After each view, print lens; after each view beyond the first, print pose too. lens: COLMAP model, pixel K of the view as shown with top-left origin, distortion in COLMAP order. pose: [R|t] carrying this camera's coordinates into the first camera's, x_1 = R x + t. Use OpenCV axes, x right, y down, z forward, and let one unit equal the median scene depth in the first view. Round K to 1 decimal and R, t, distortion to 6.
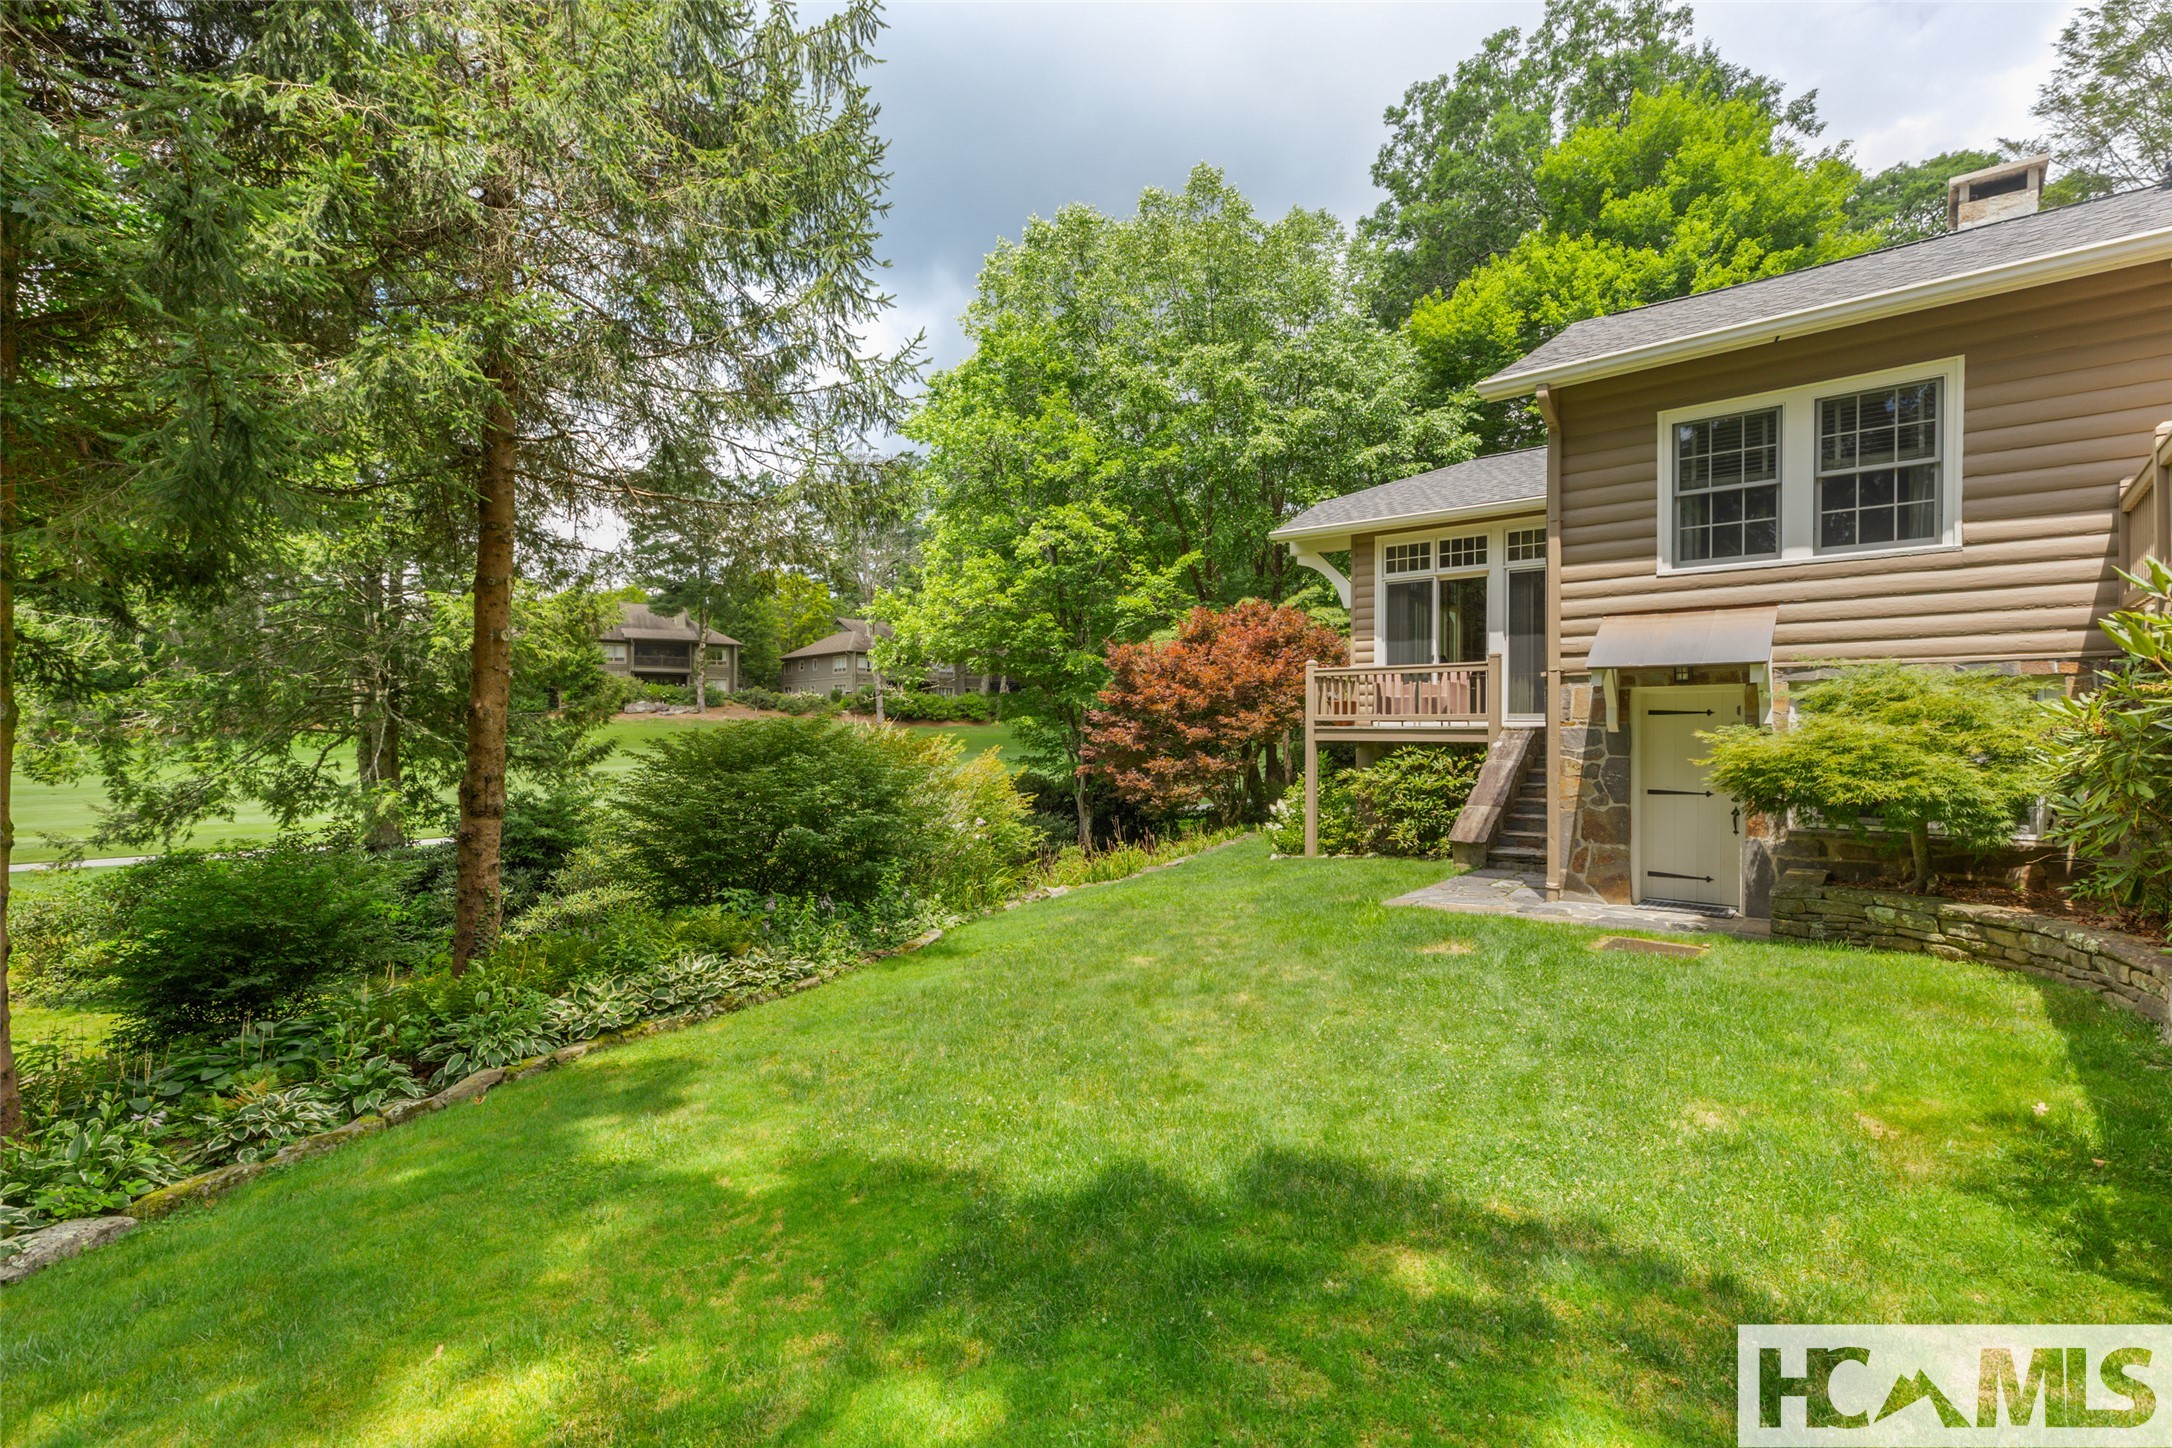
lens RADIAL K [[972.7, 0, 1086.8], [0, 972.7, 730.6], [0, 0, 1]] dist [0.011251, -0.000011]
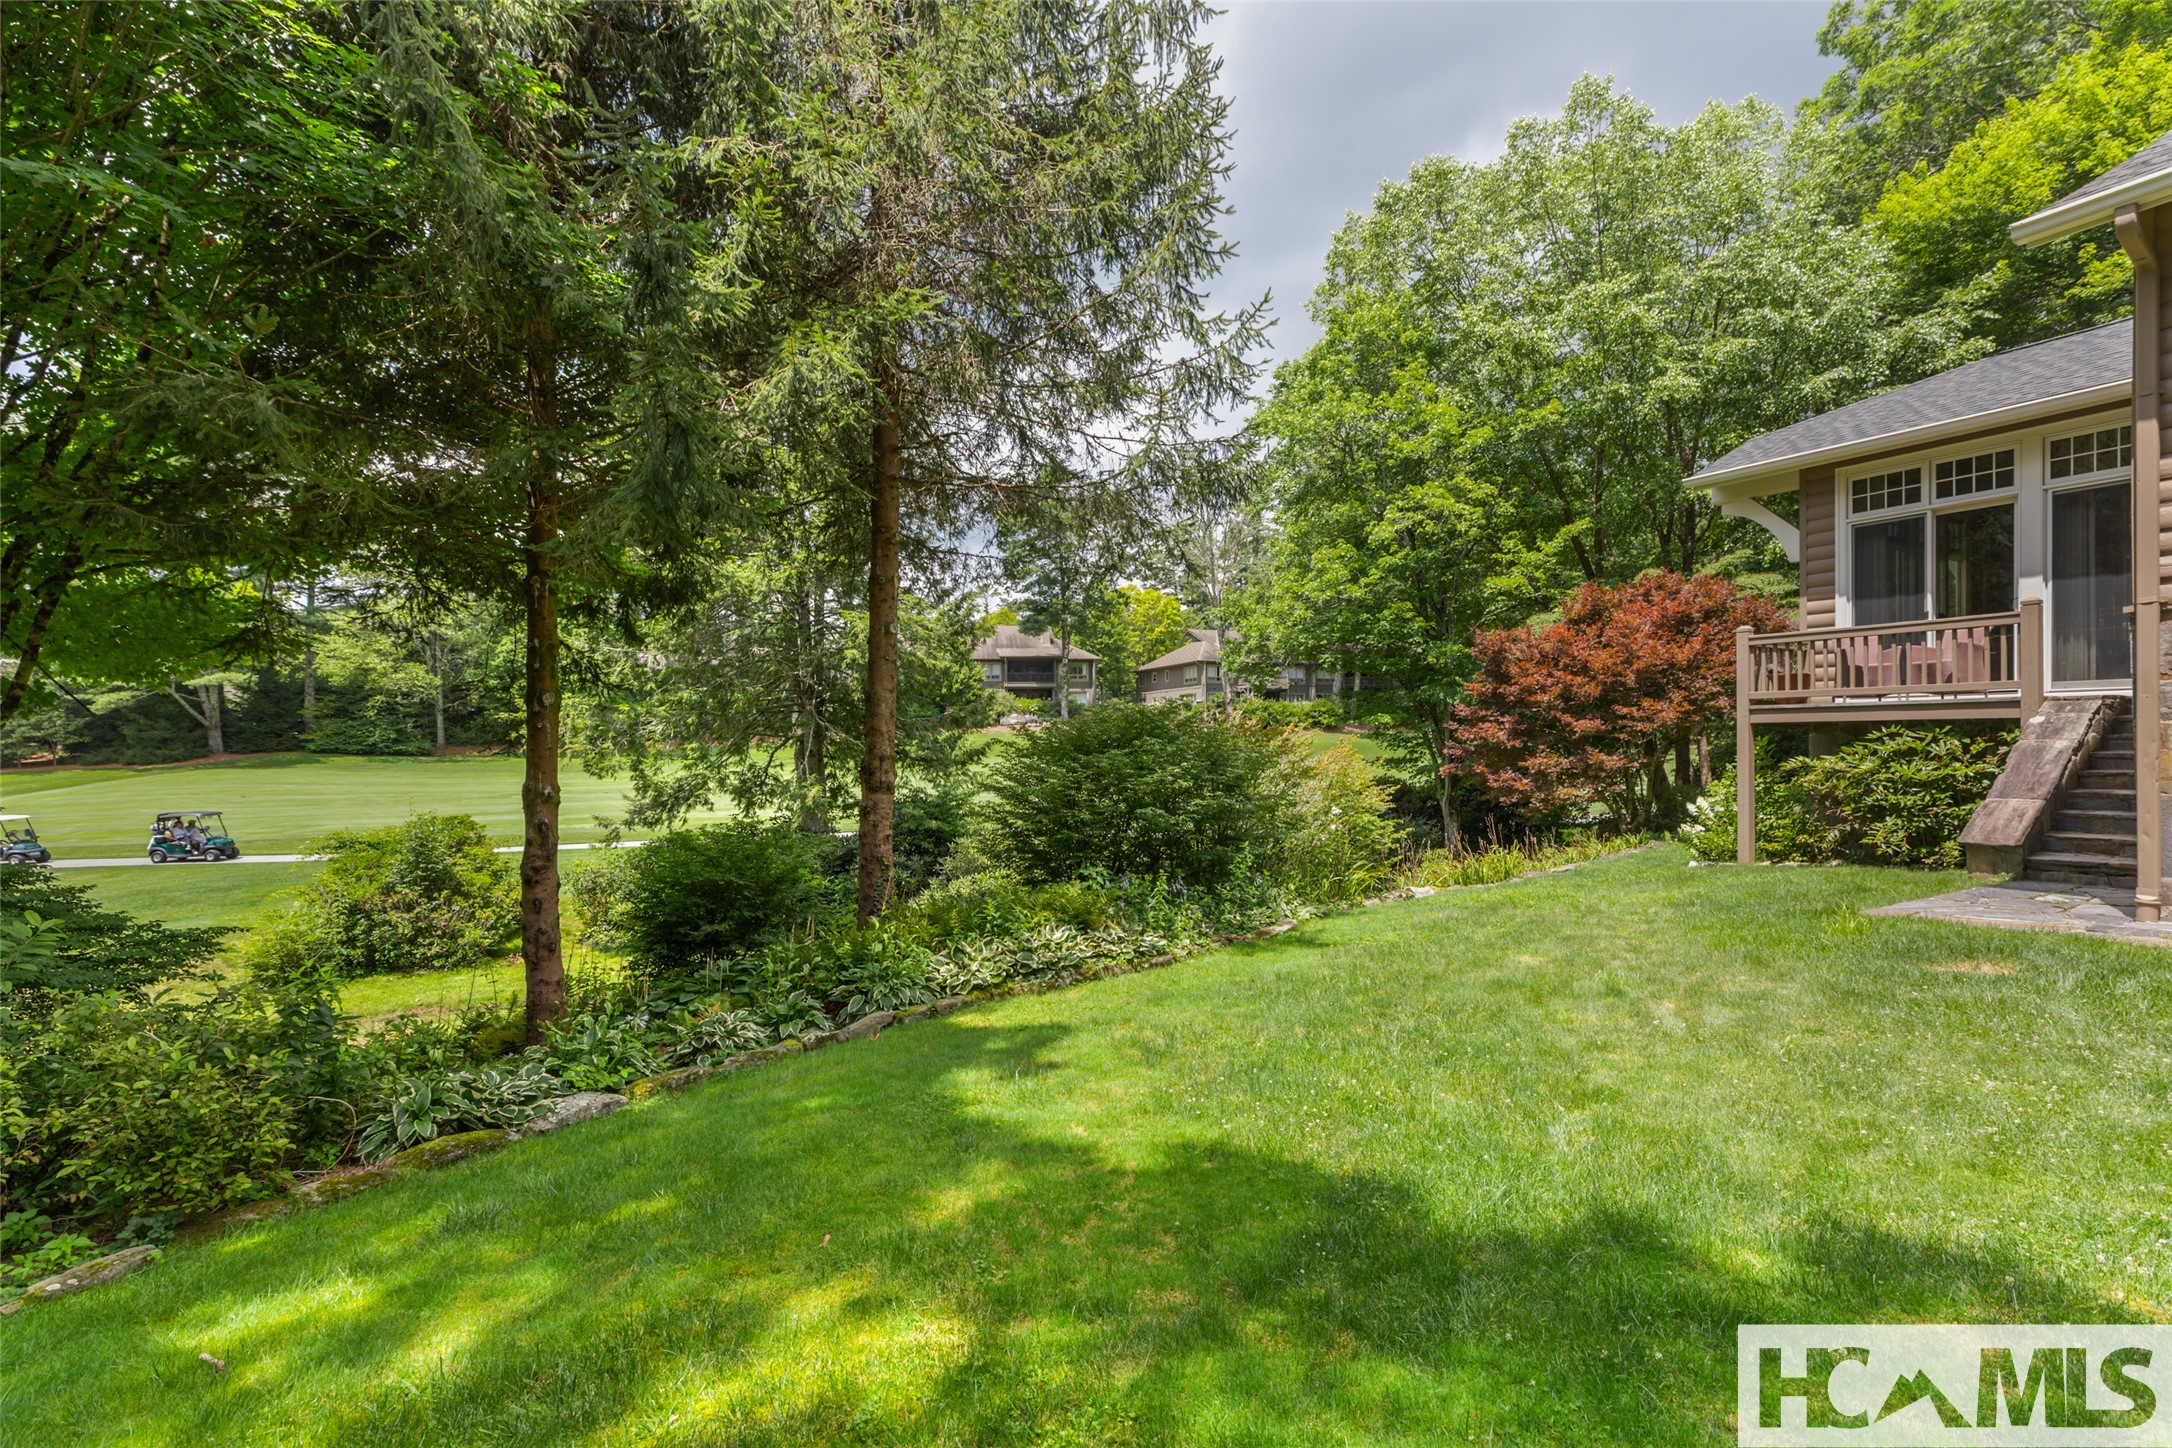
lens RADIAL K [[976.8, 0, 1081.0], [0, 976.8, 745.0], [0, 0, 1]] dist [0.005764, 0.000553]
pose [[0.935561, -0.012670, -0.352937, -0.003362], [0.013892, 0.999903, 0.000928, 0.016481], [0.352891, -0.005771, 0.935646, 0.017015]]
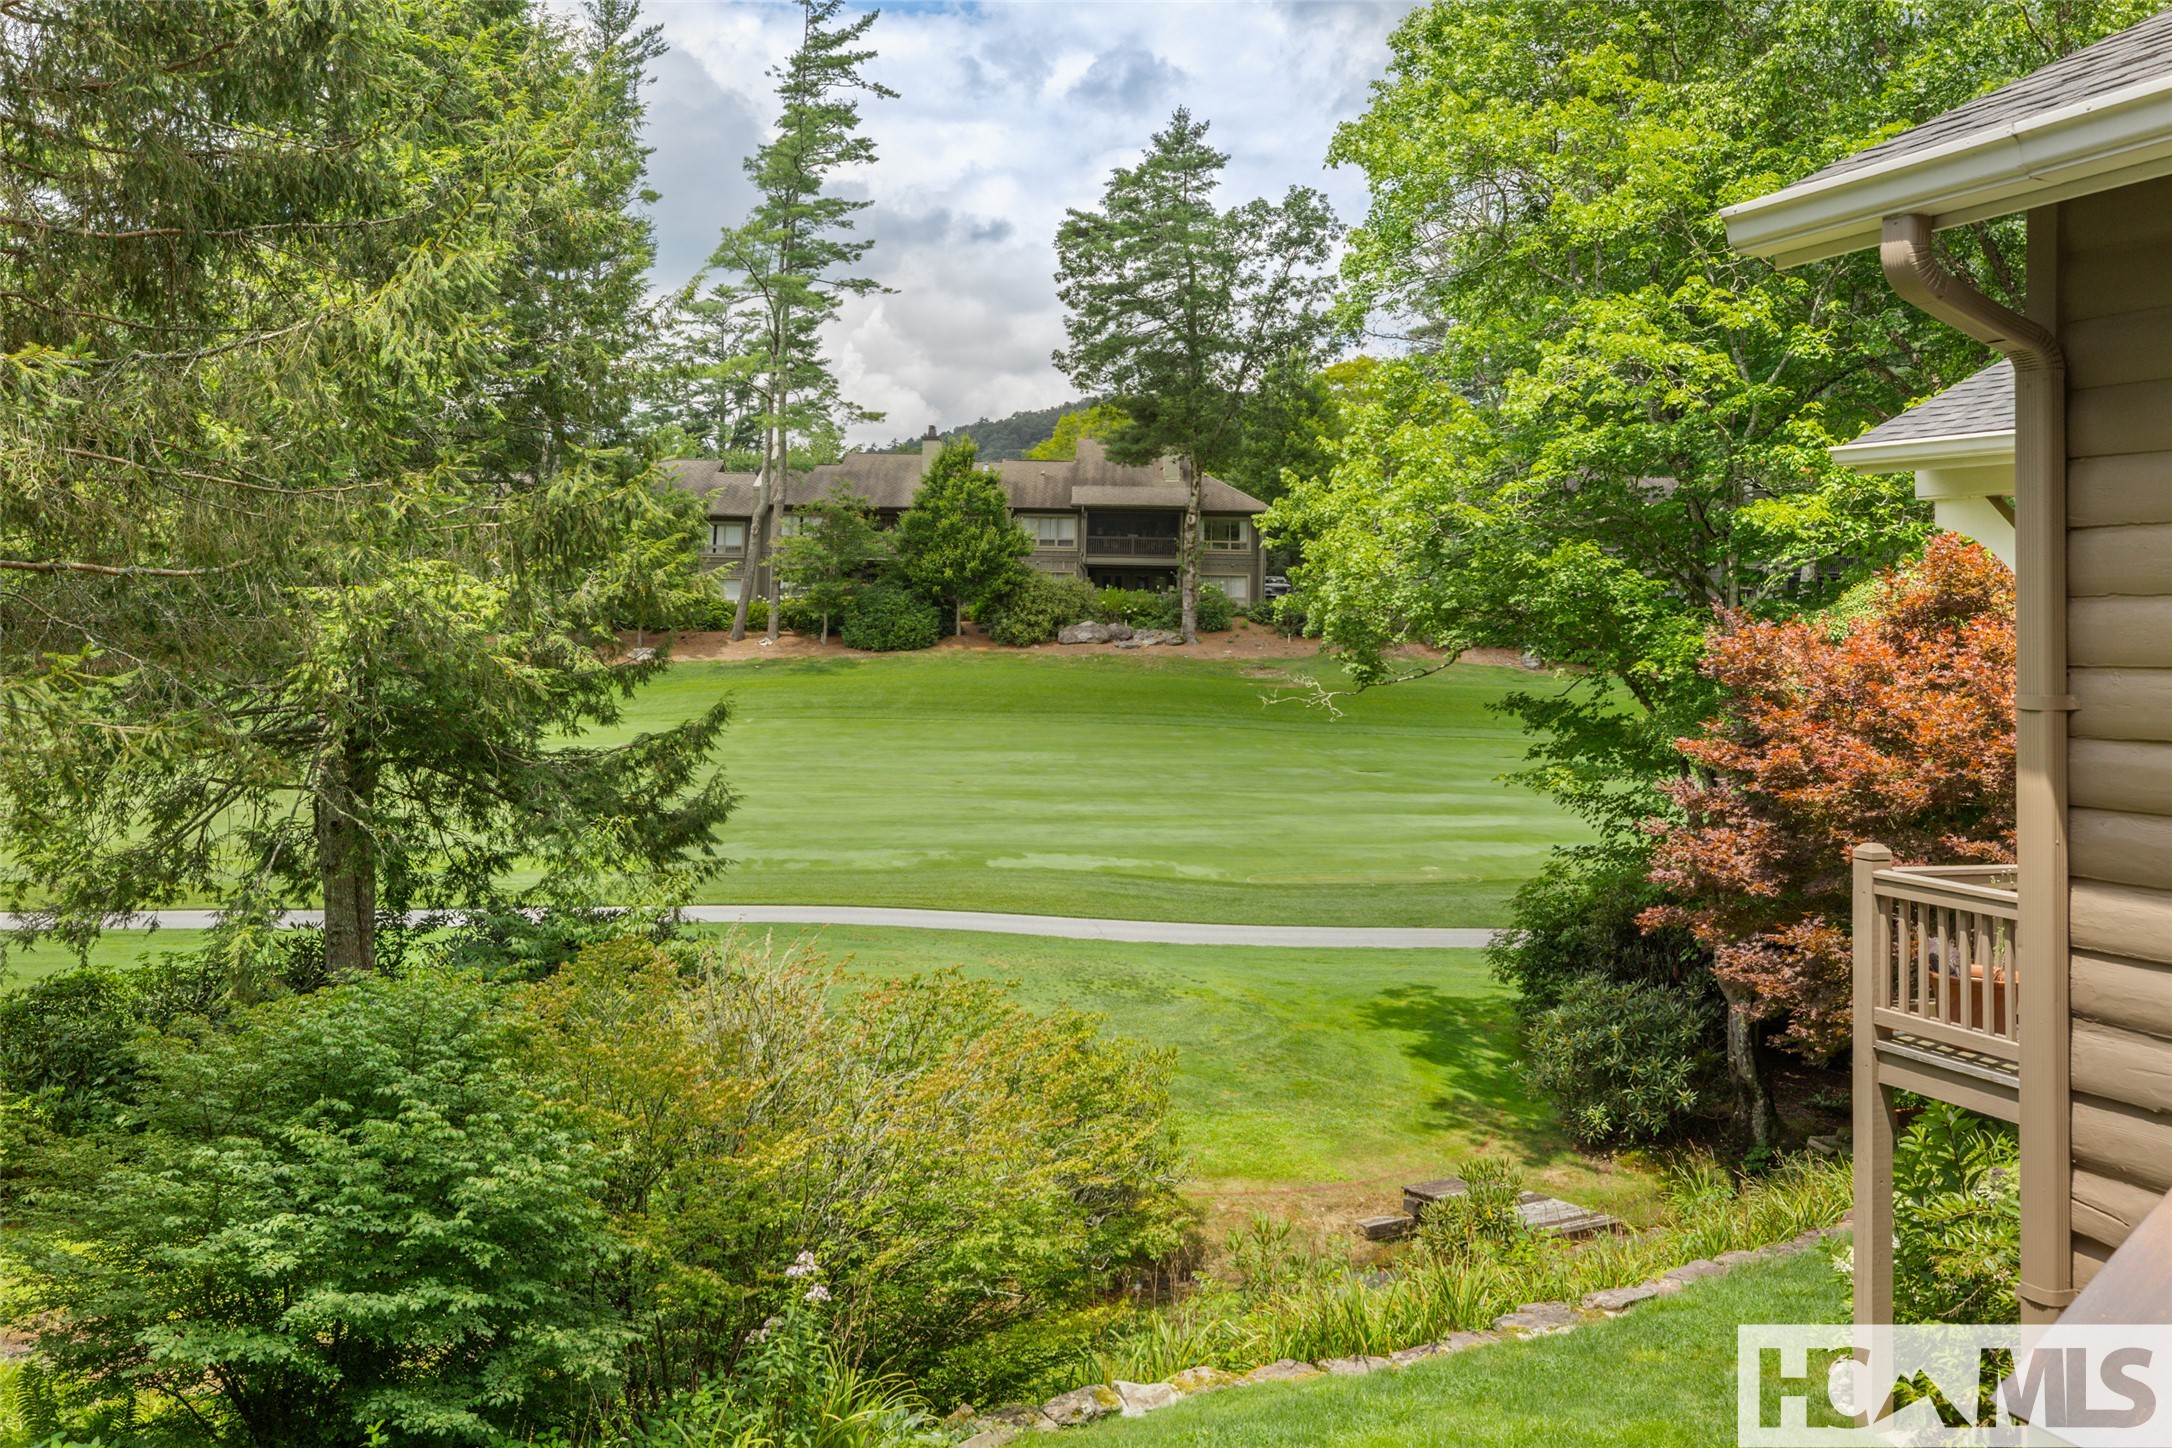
lens RADIAL K [[1897.4, 0, 1084.9], [0, 1897.4, 519.6], [0, 0, 1]] dist [-0.000789, -0.002718]
pose [[0.877111, -0.009744, -0.480189, 0.257519], [-0.019425, 0.998256, -0.055740, -0.119441], [0.479895, 0.058218, 0.875392, 0.225980]]
